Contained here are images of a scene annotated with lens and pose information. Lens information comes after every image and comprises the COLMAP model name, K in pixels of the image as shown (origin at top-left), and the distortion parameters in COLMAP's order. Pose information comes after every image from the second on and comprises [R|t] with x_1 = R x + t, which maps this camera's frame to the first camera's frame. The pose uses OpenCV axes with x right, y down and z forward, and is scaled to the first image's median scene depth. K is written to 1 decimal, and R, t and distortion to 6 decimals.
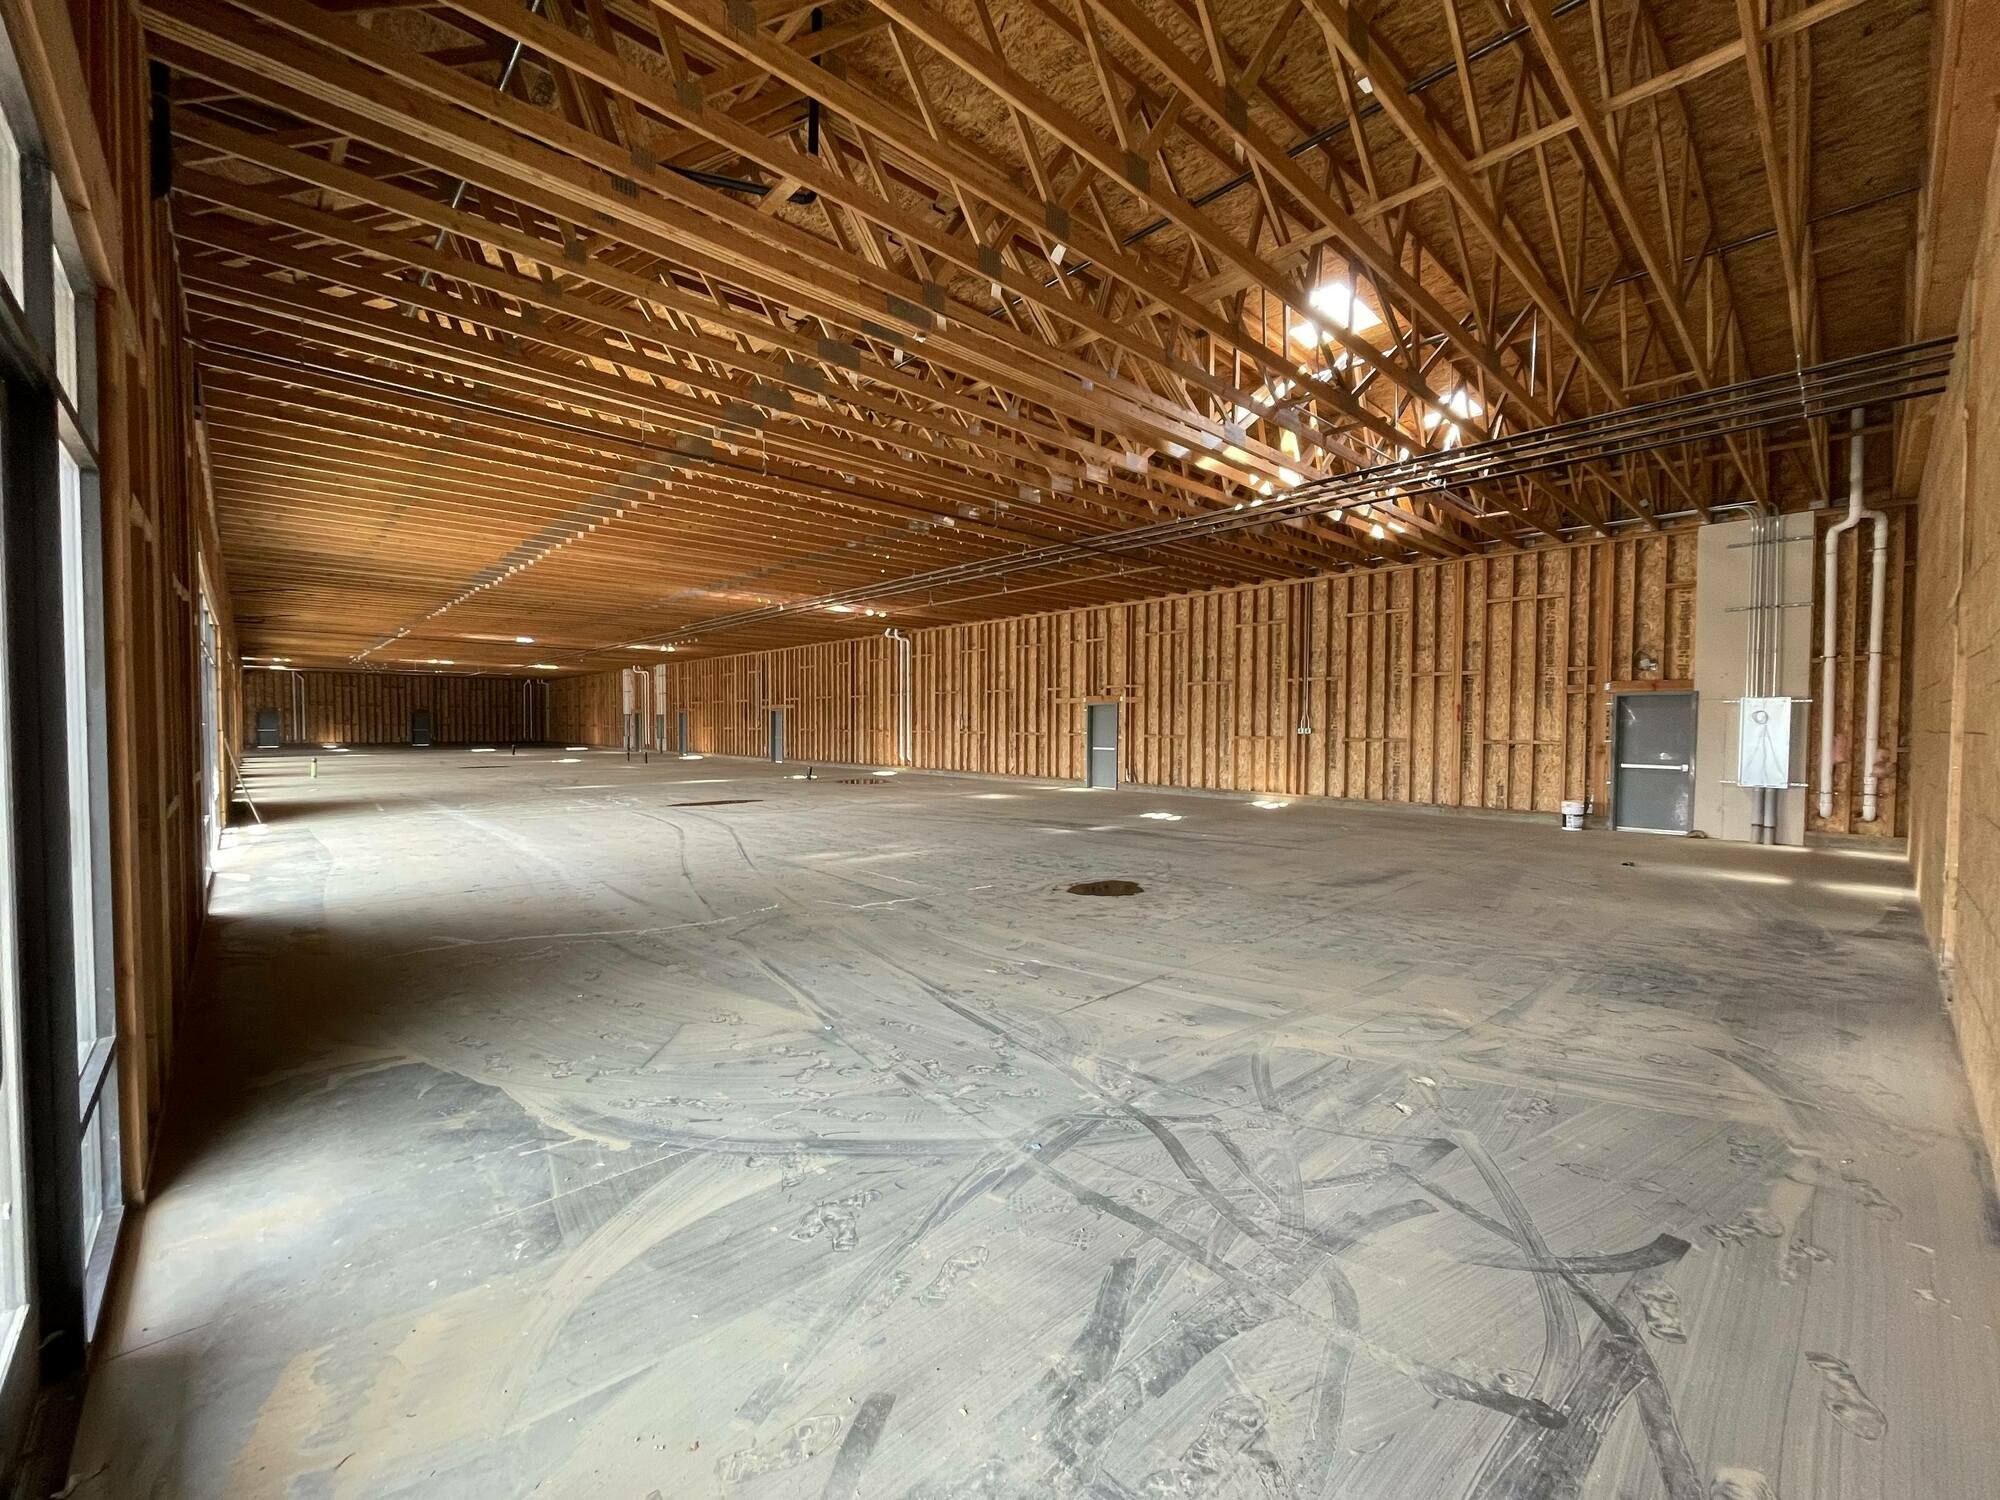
lens RADIAL K [[812.8, 0, 1000.0], [0, 812.8, 750.0], [0, 0, 1]] dist [-0.003692, 0.000074]
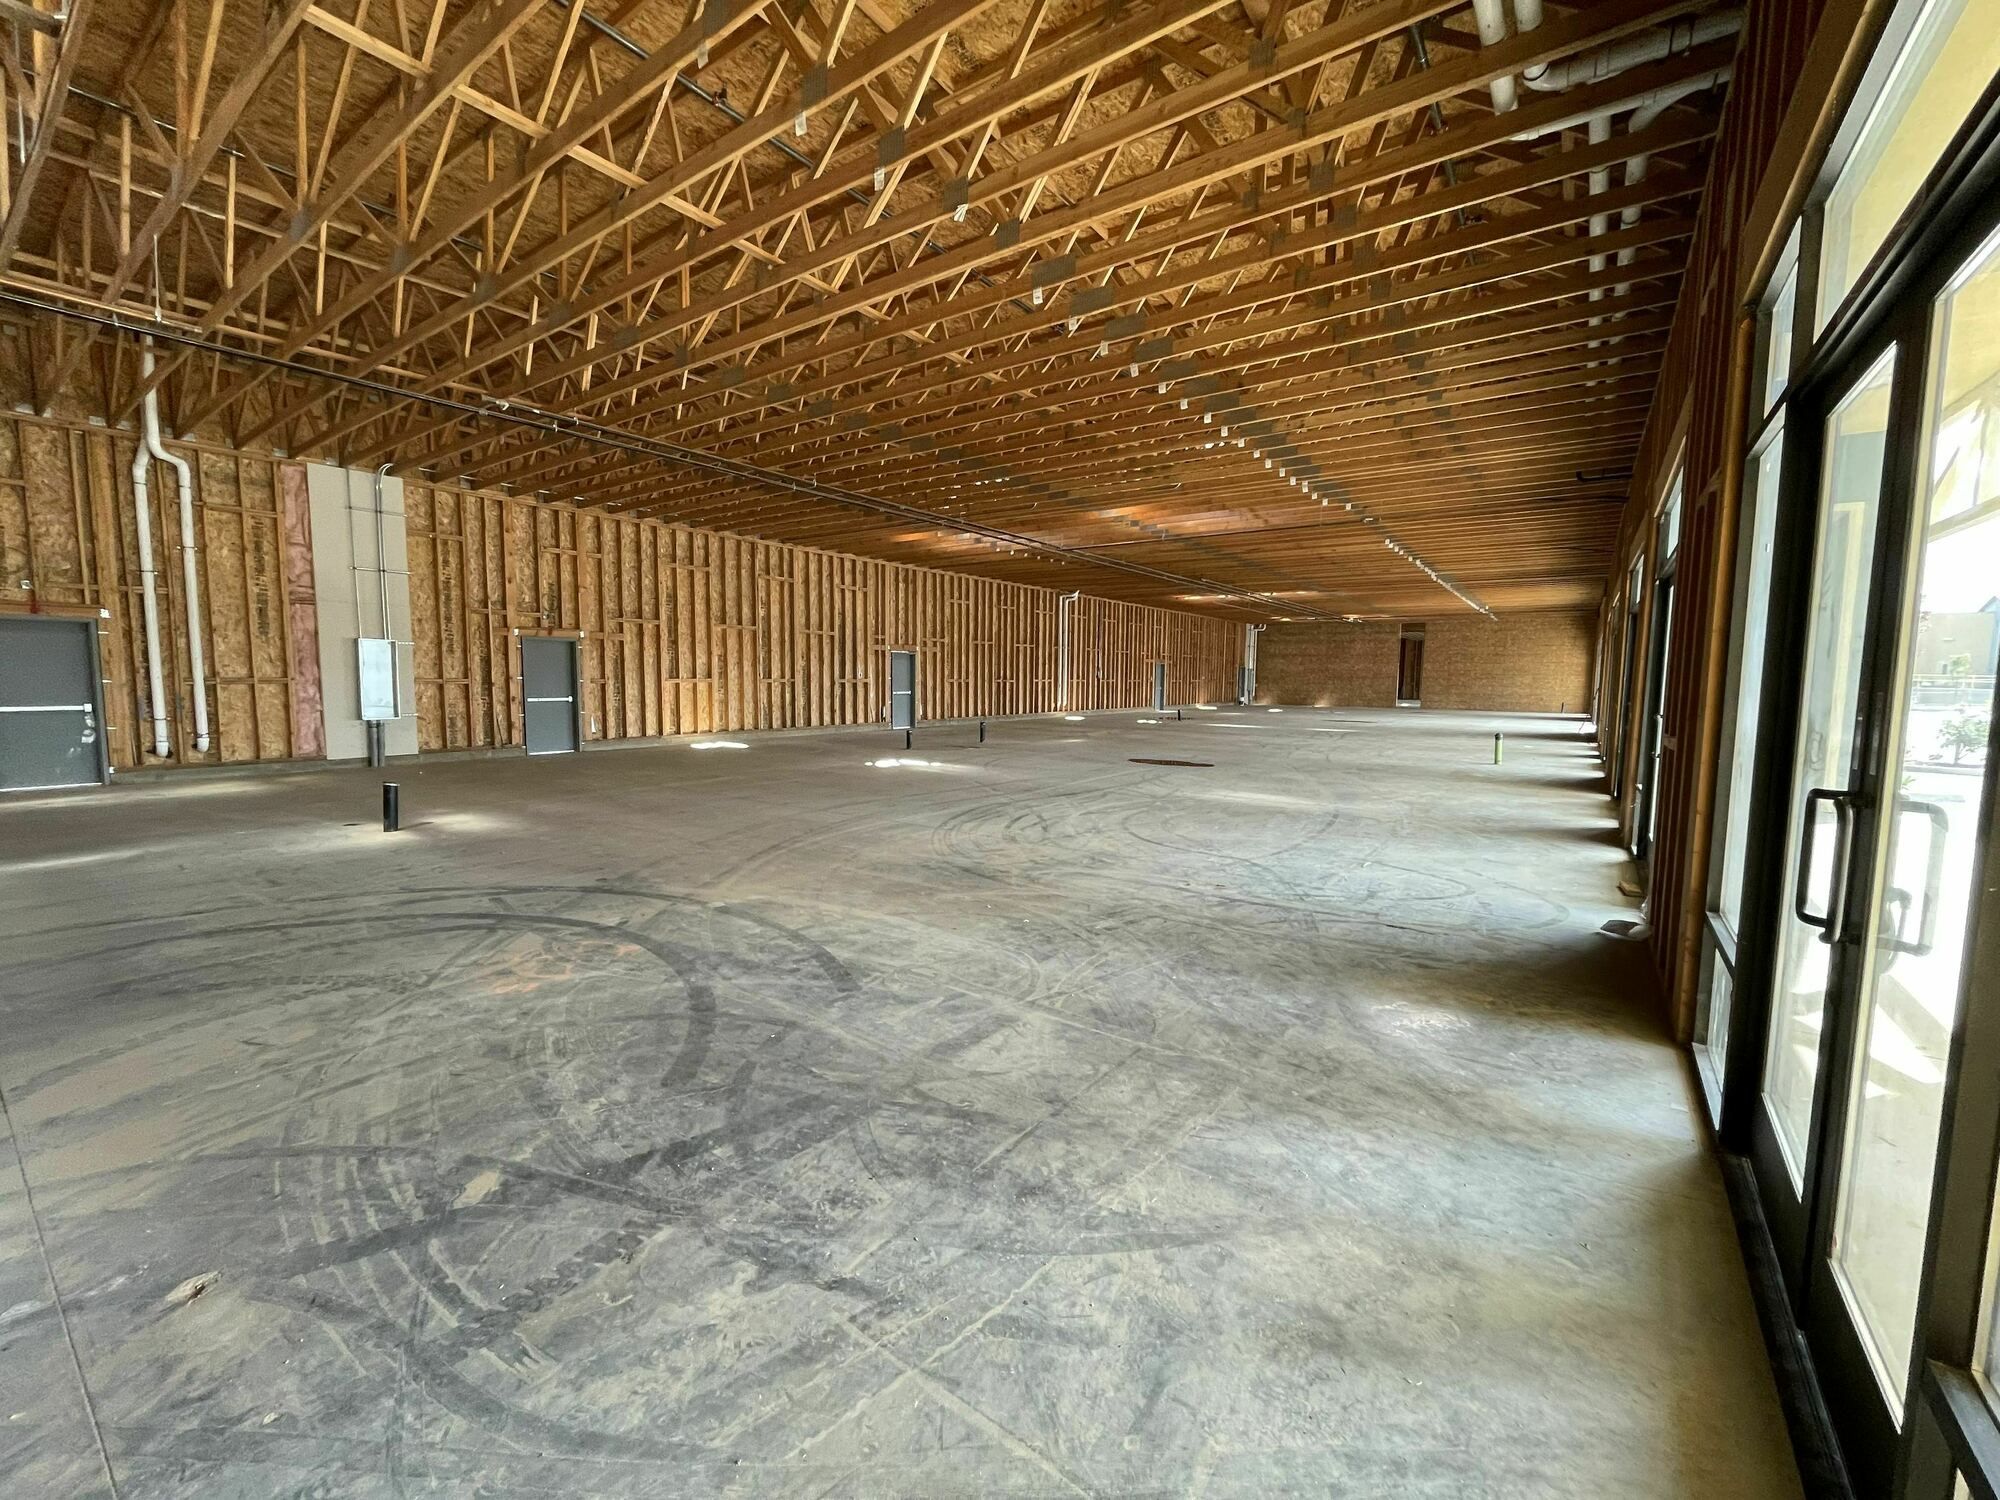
lens RADIAL K [[812.8, 0, 1000.0], [0, 812.8, 750.0], [0, 0, 1]] dist [-0.003692, 0.000074]
pose [[-0.190607, -0.103778, 0.976166, -4.298650], [0.019430, 0.993803, 0.109447, -0.171712], [-0.981474, 0.039828, -0.187409, 4.549513]]
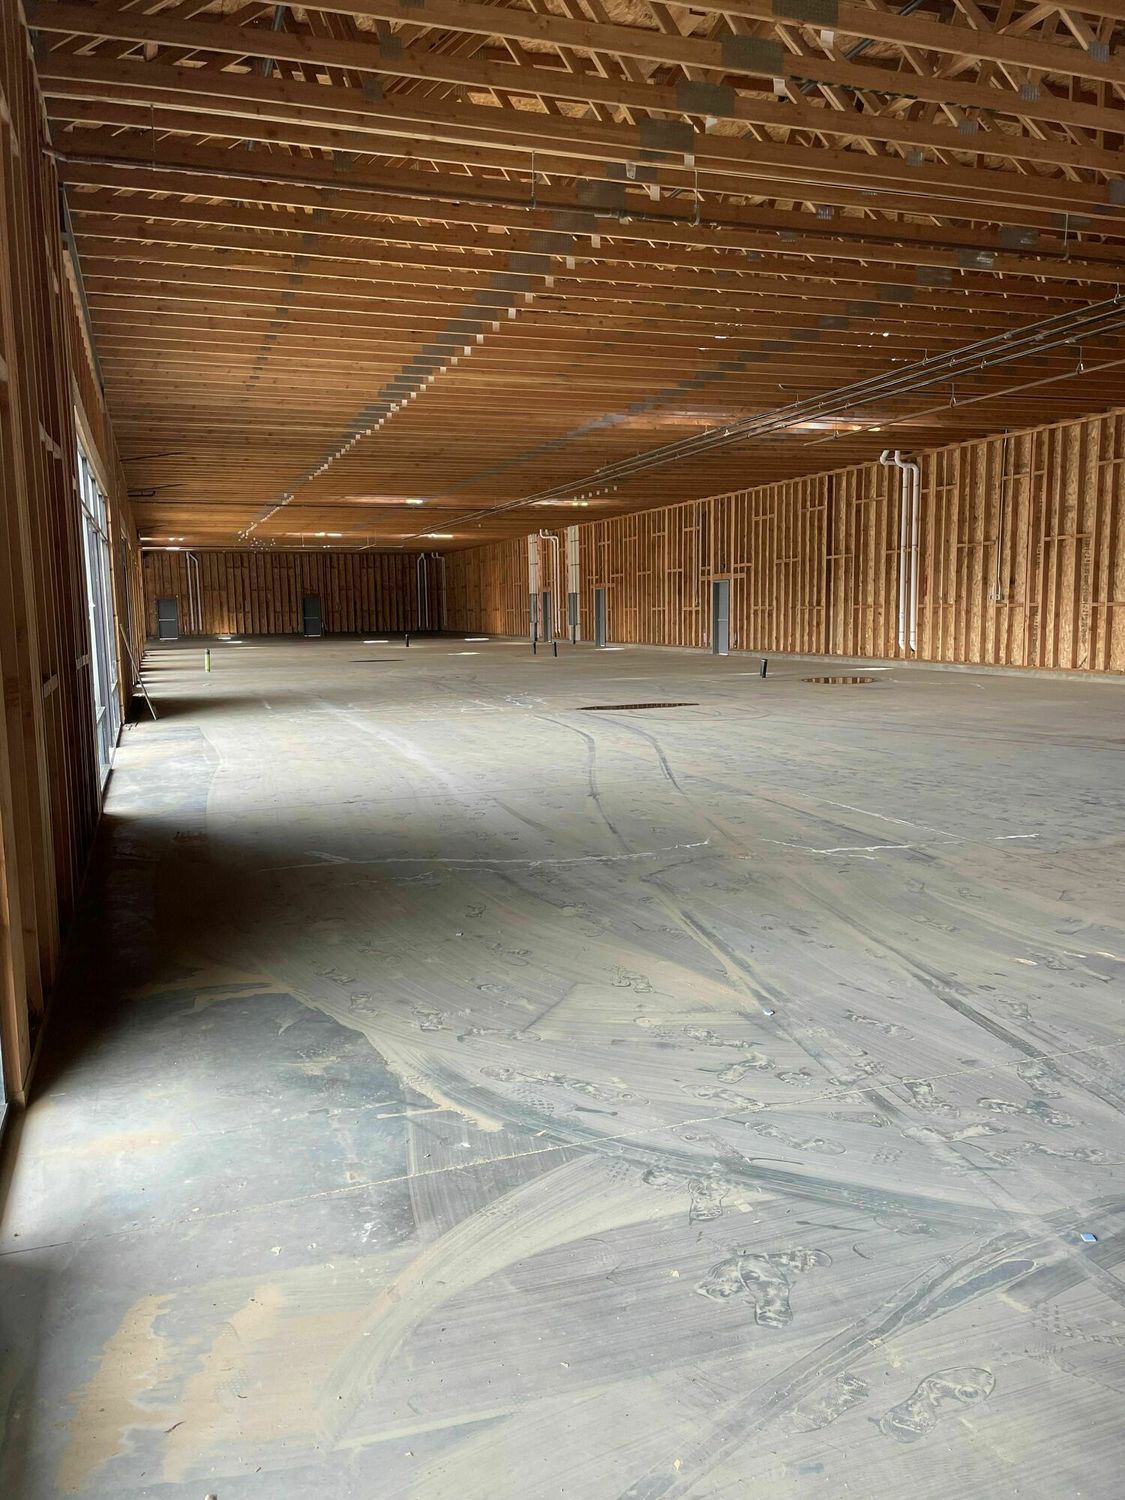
lens RADIAL K [[1136.0, 0, 554.6], [0, 1136.0, 751.3], [0, 0, 1]] dist [0.101352, -0.146645]
pose [[0.914725, 0.030794, -0.402902, 0.008220], [0.008302, 0.995449, 0.094931, 0.015896], [0.403991, -0.090181, 0.910307, 0.033522]]
